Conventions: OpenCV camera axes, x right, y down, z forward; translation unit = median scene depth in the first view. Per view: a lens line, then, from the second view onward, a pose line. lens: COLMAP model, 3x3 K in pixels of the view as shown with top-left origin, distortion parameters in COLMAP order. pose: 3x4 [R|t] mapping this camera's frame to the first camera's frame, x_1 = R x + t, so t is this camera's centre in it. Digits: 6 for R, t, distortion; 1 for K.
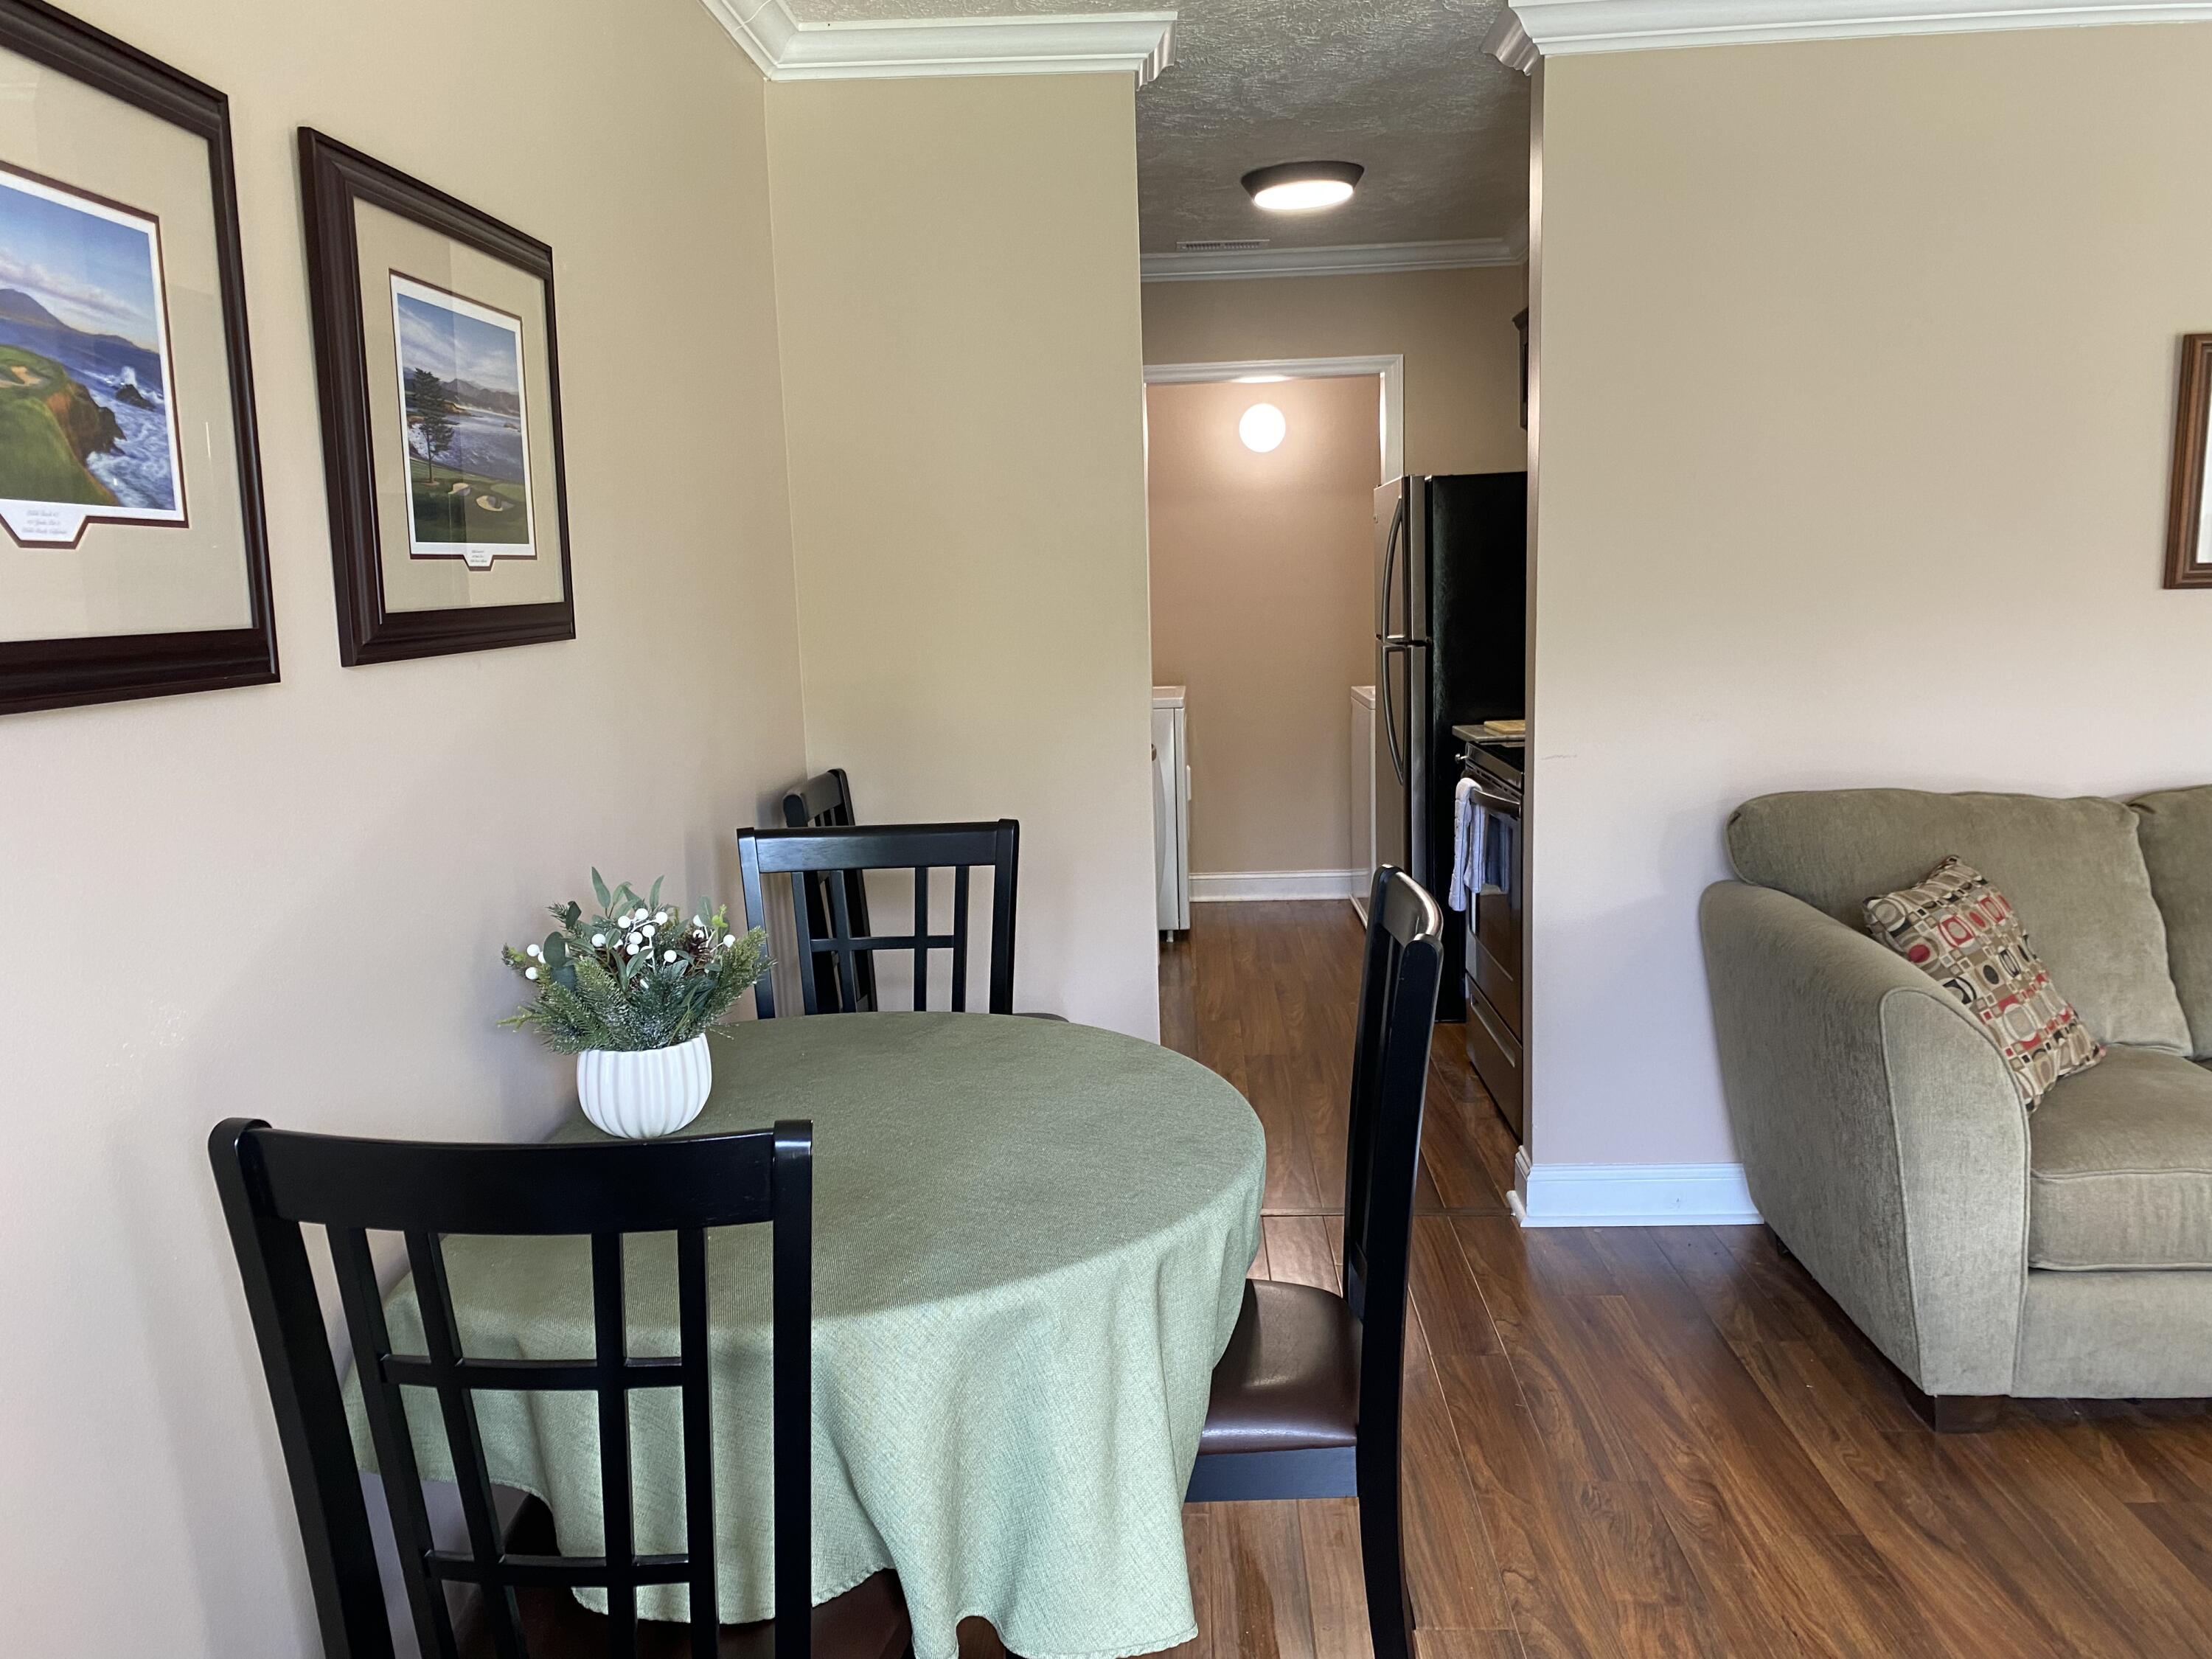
lens RADIAL K [[1680.4, 0, 1091.7], [0, 1680.4, 809.3], [0, 0, 1]] dist [0.069025, -0.069003]
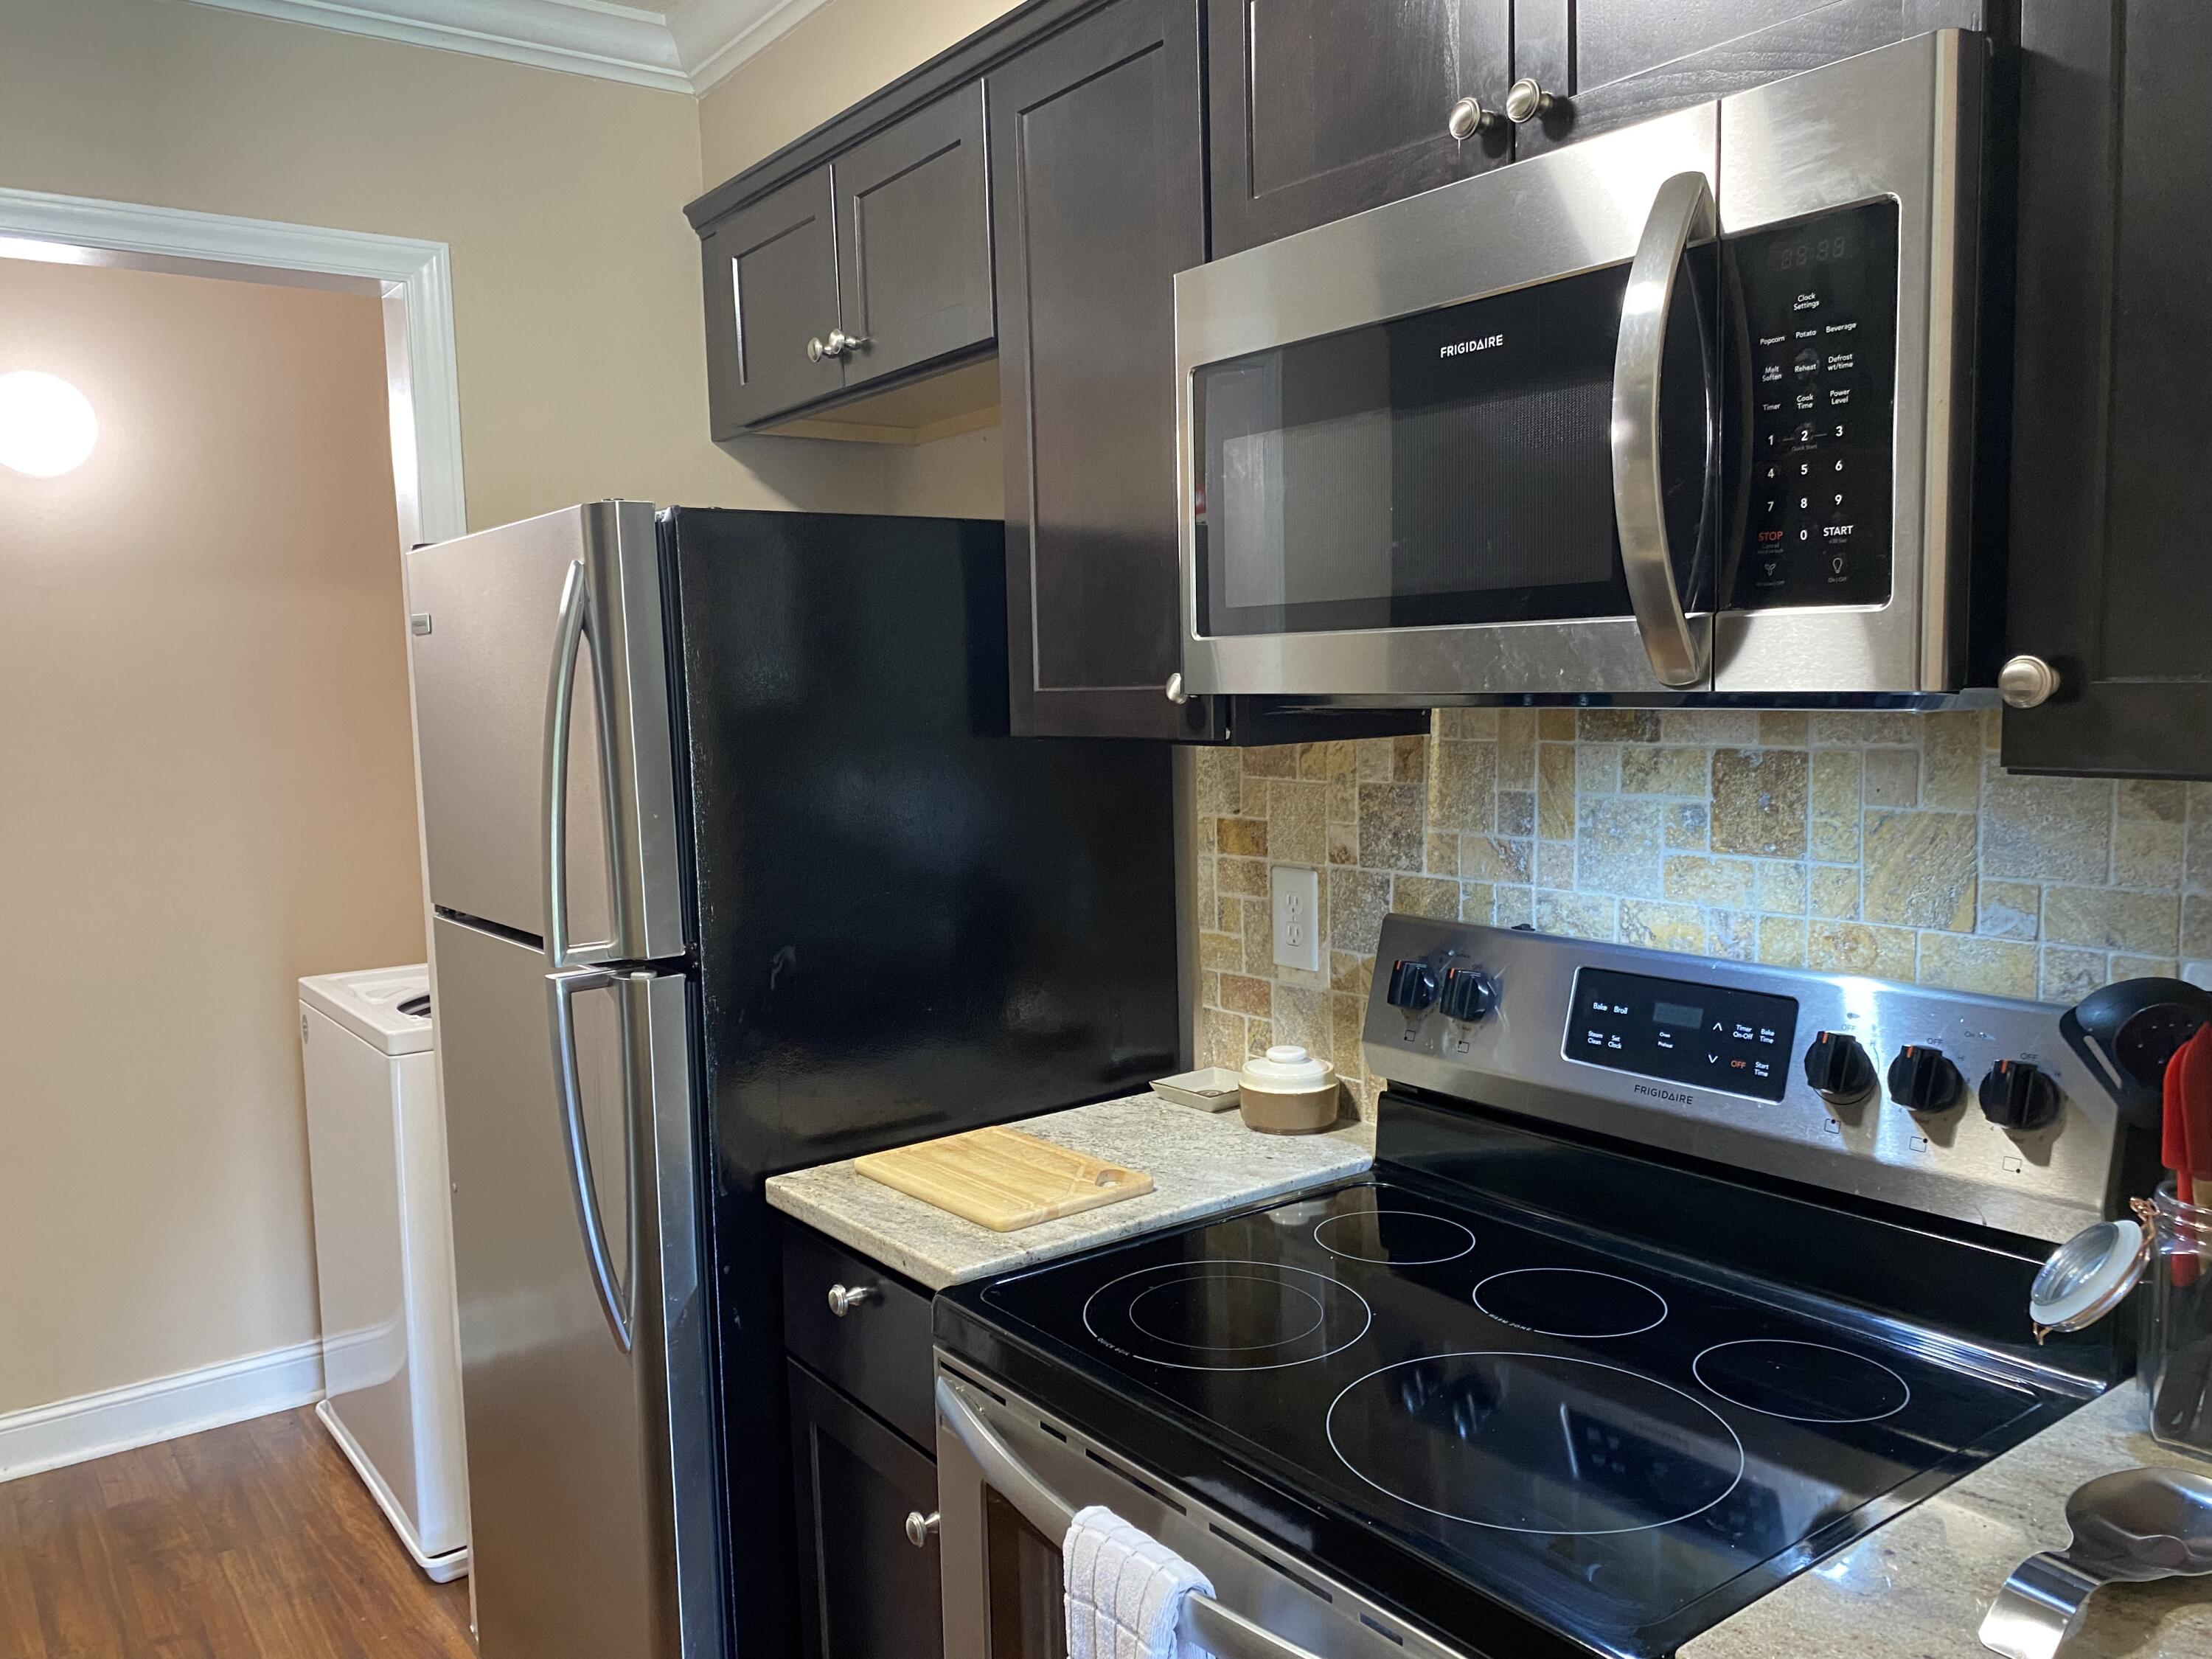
lens RADIAL K [[1680.4, 0, 1091.7], [0, 1680.4, 809.3], [0, 0, 1]] dist [0.069025, -0.069003]
pose [[0.778052, -0.050104, 0.626199, 0.039867], [0.096263, 0.994551, -0.040030, -0.107895], [-0.620781, 0.091425, 0.778635, 0.654261]]
